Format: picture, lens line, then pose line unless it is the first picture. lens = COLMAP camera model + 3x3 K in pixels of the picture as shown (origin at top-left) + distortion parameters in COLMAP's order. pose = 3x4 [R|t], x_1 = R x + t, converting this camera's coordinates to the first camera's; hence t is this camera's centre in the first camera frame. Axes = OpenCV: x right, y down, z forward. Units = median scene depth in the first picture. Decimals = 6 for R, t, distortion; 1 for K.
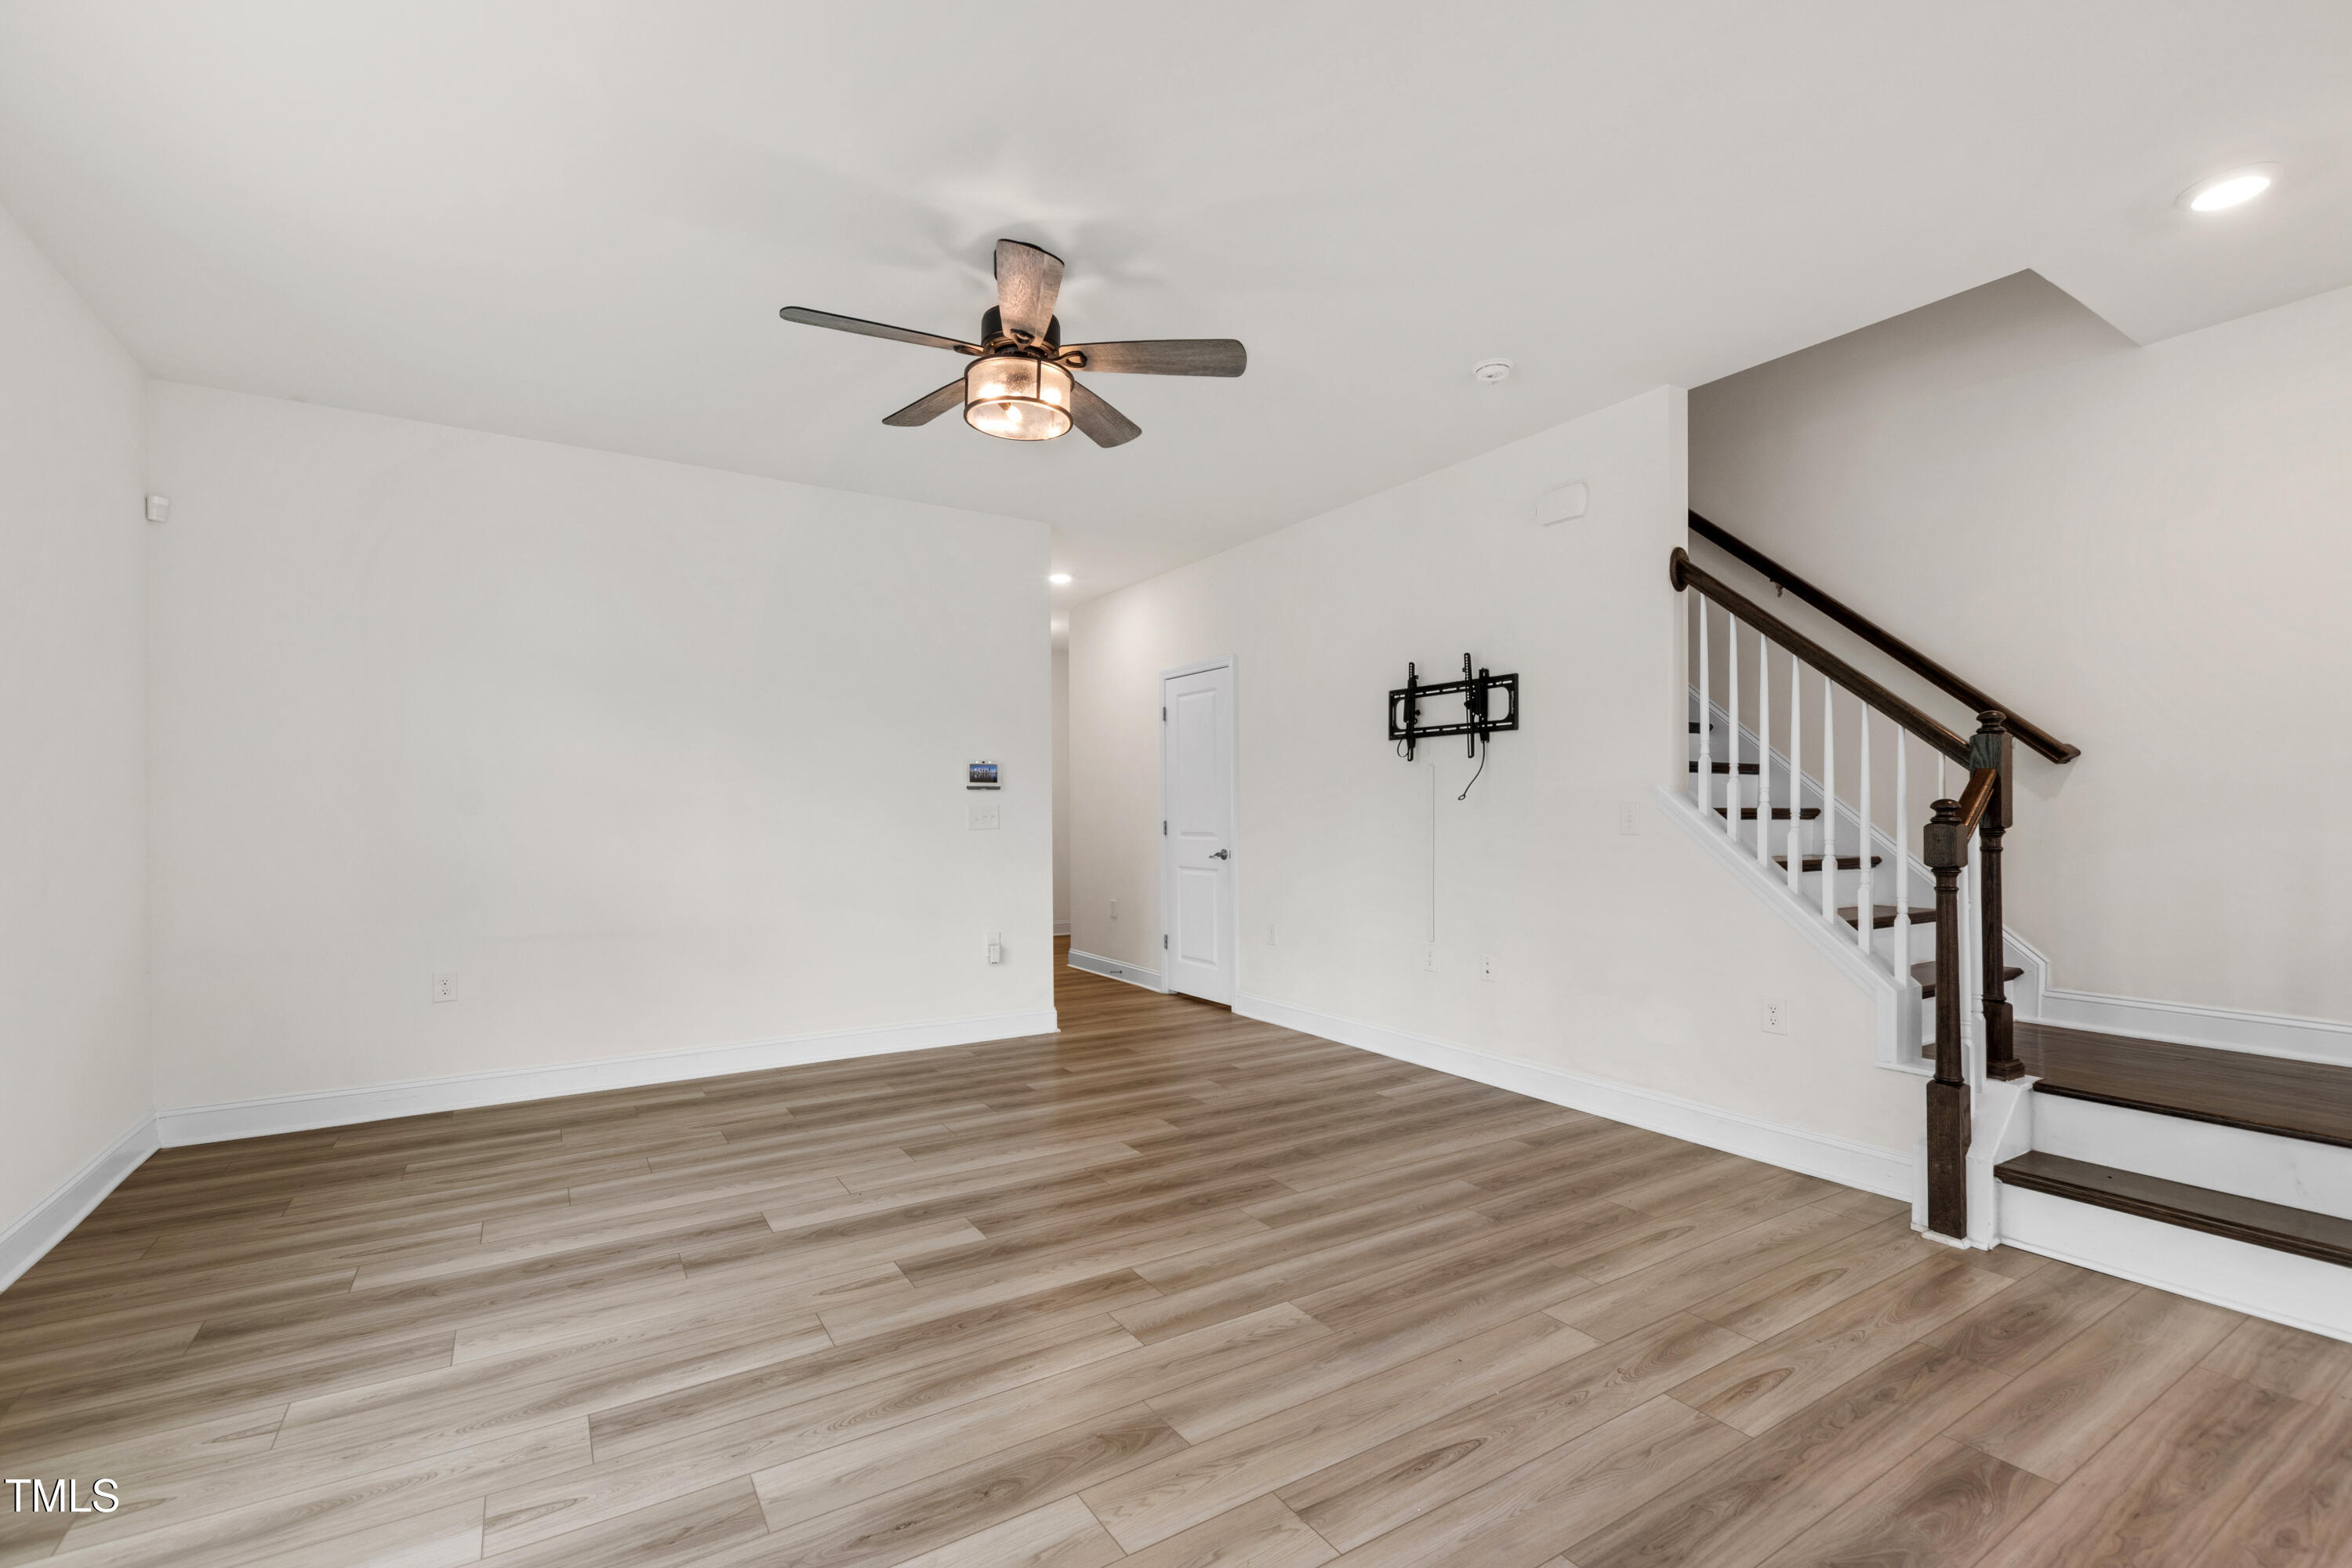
lens RADIAL K [[1027.8, 0, 1147.6], [0, 1027.8, 815.4], [0, 0, 1]] dist [-0.000346, -0.001476]
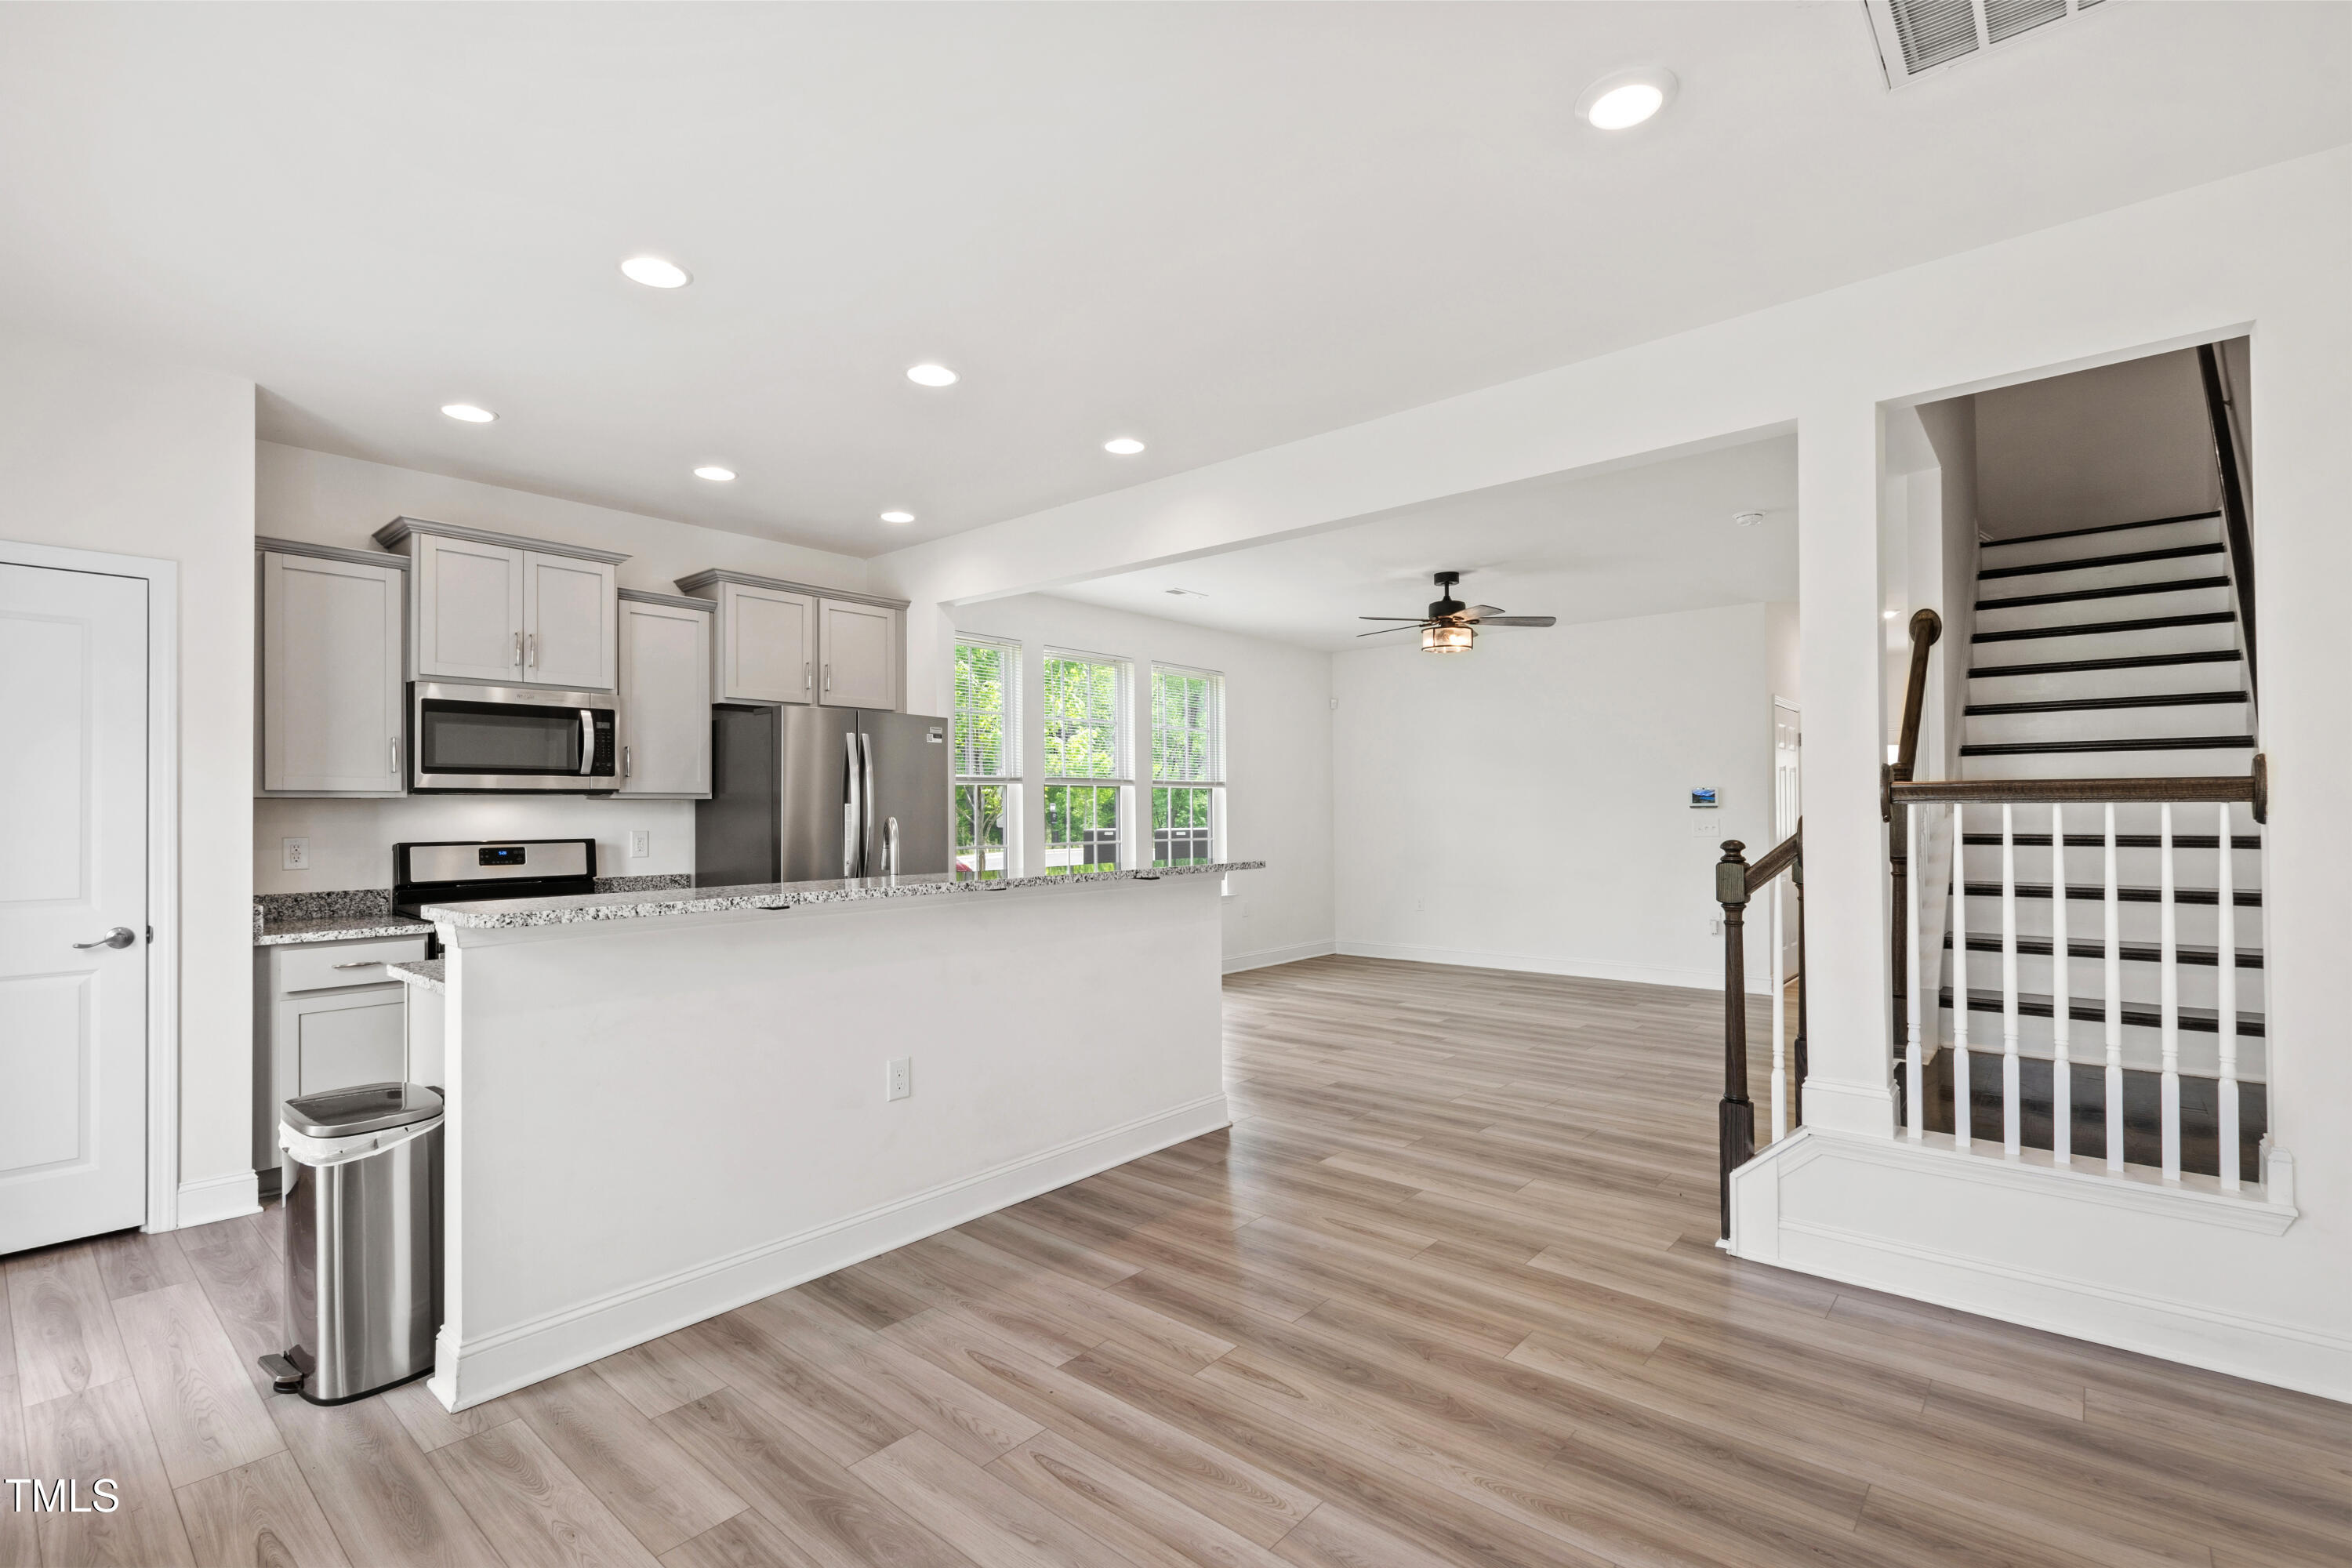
lens RADIAL K [[1046.8, 0, 1148.3], [0, 1046.8, 798.8], [0, 0, 1]] dist [-0.002368, -0.003476]
pose [[0.286859, -0.008578, -0.957935, 1.528947], [0.003757, 0.999962, -0.007829, -0.045098], [0.957966, -0.001353, 0.286880, -0.203538]]
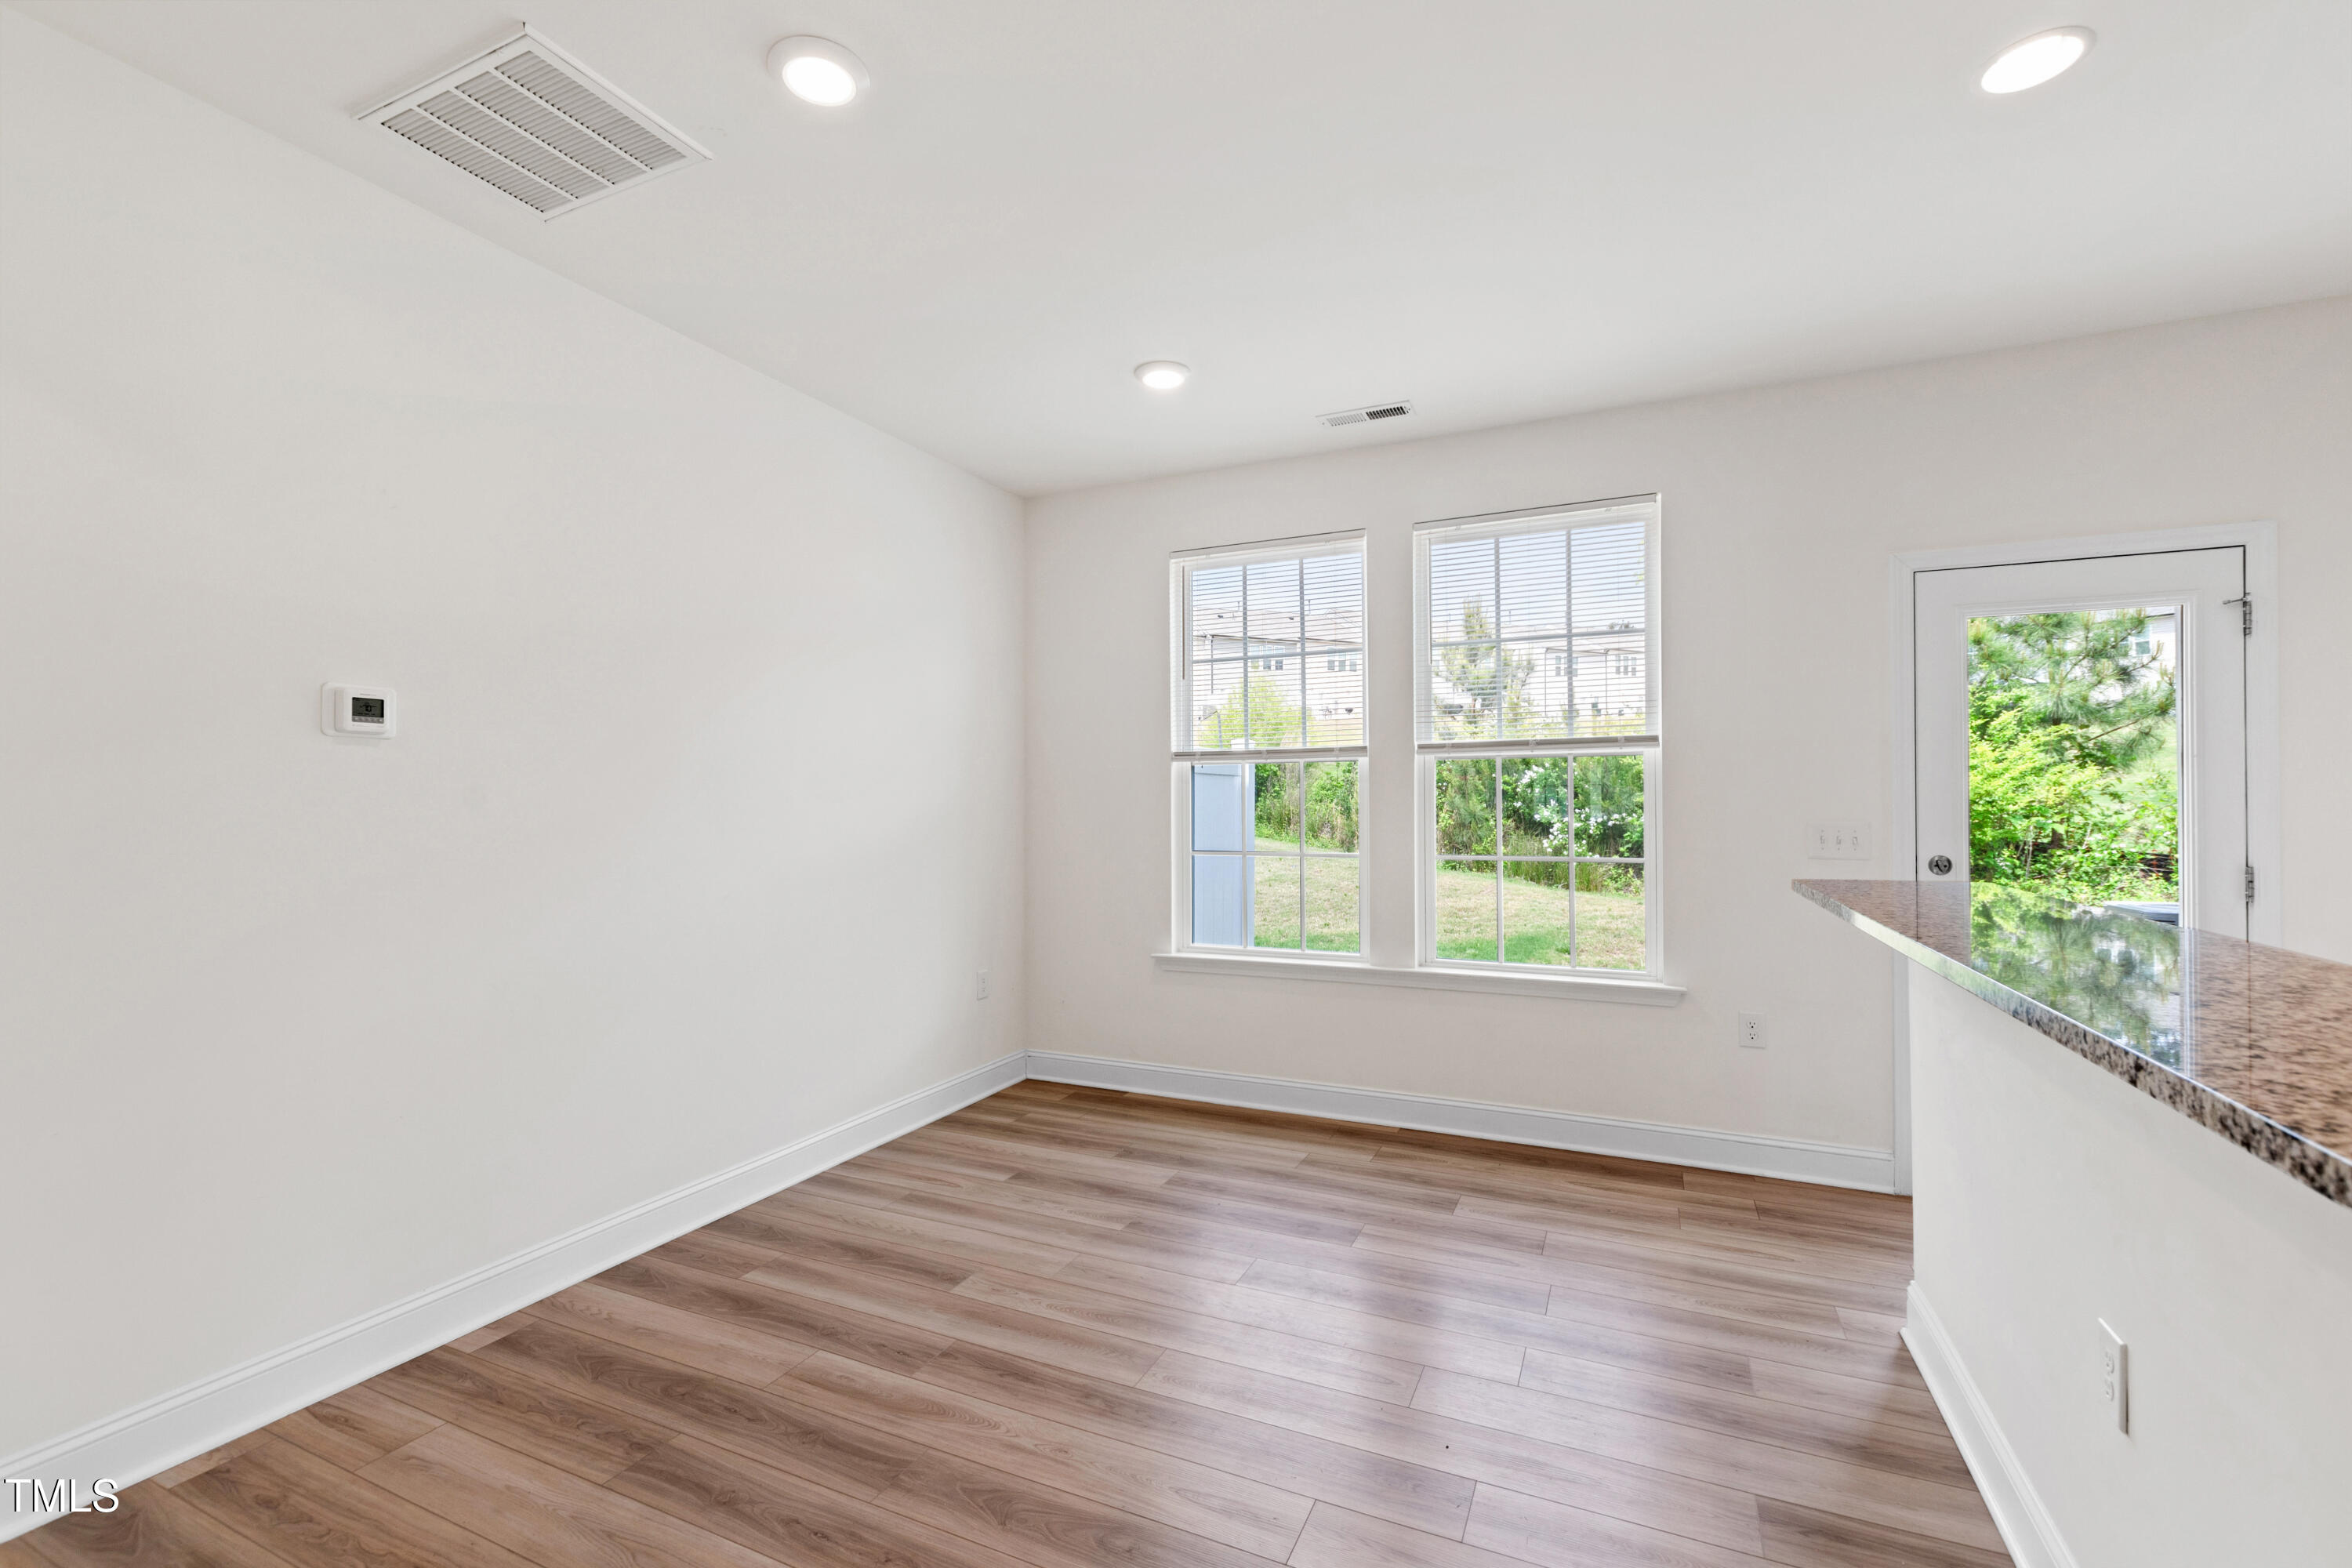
lens RADIAL K [[1008.4, 0, 1176.0], [0, 1008.4, 784.0], [0, 0, 1]] dist [0.003533, -0.000414]
pose [[-0.562657, 0.018778, 0.826477, 0.442985], [0.006806, 0.999813, -0.018082, -0.040473], [-0.826663, -0.004549, -0.562680, 0.398255]]
